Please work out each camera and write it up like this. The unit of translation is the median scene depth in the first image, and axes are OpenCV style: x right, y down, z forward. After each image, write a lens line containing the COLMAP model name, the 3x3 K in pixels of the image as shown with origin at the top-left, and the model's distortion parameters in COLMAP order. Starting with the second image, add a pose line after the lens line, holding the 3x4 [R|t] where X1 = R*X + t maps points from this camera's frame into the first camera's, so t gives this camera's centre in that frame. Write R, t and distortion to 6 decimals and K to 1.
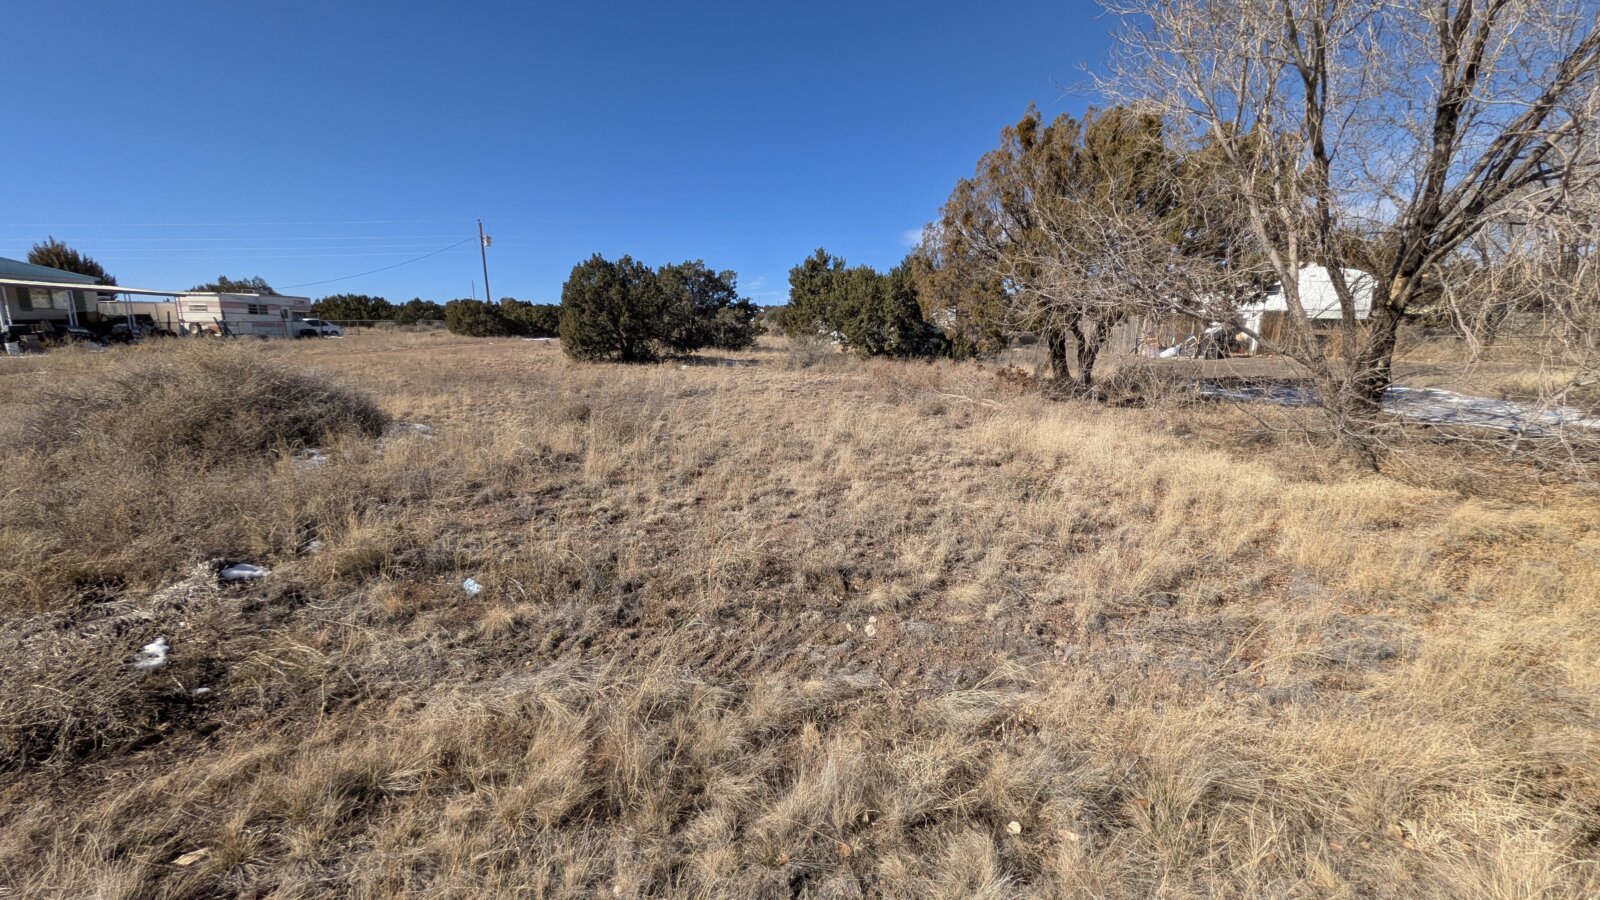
lens RADIAL K [[621.8, 0, 800.0], [0, 621.8, 450.0], [0, 0, 1]] dist [0.002116, 0.000188]
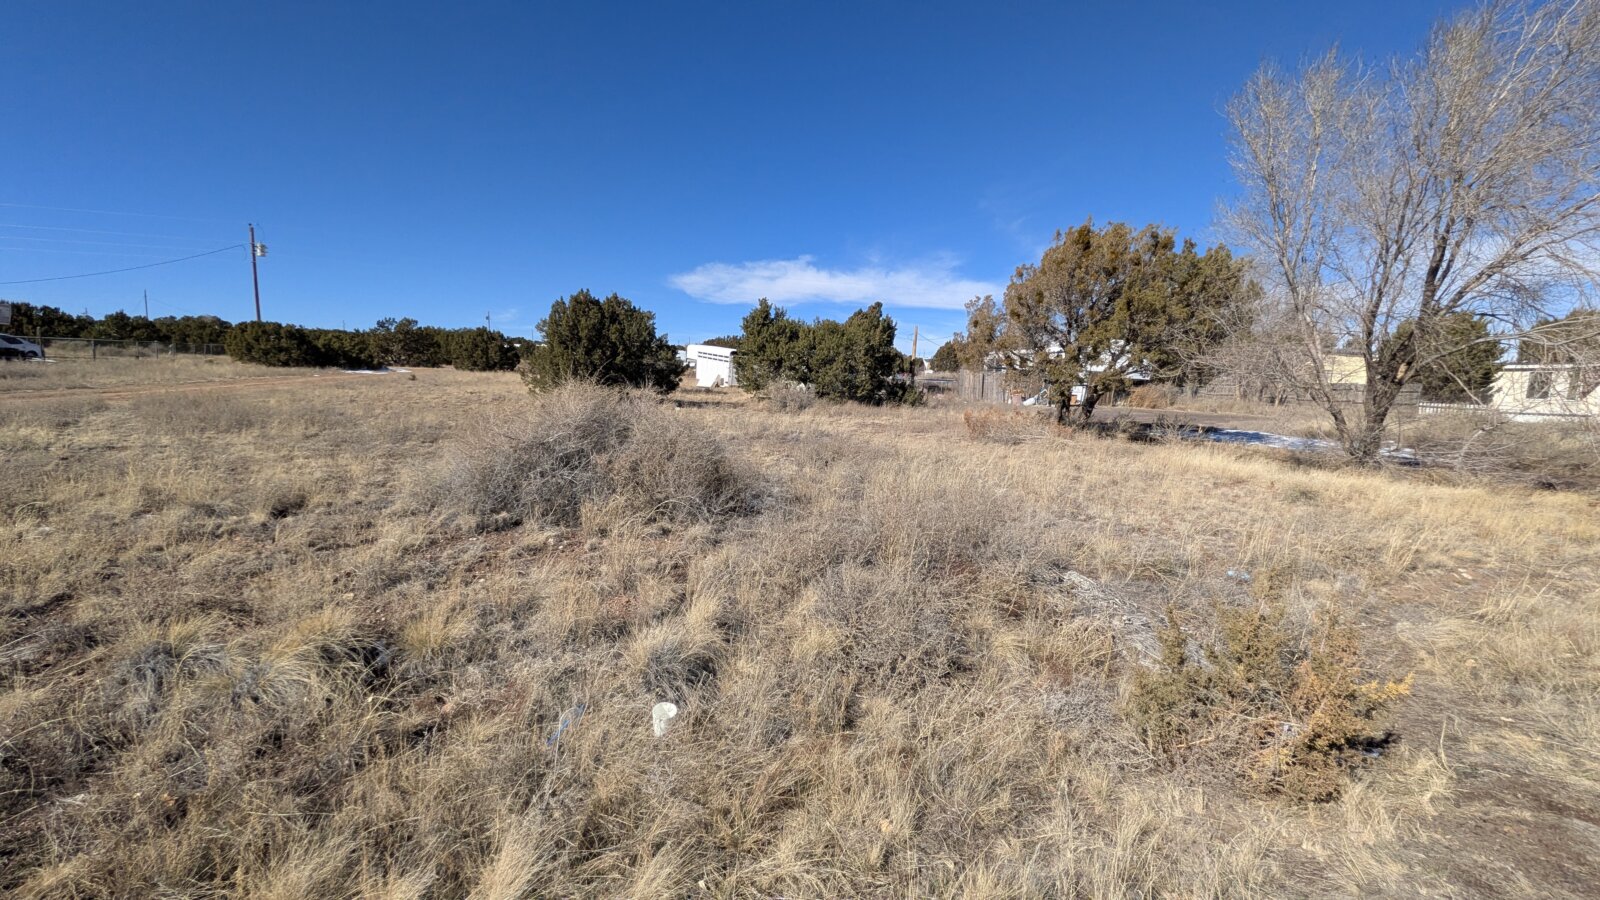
lens RADIAL K [[622.5, 0, 807.8], [0, 622.5, 451.2], [0, 0, 1]] dist [-0.001969, -0.000232]
pose [[0.929675, -0.011128, 0.368213, -0.356918], [0.035398, 0.997617, -0.059223, 0.003520], [-0.366677, 0.068092, 0.927853, -0.006398]]
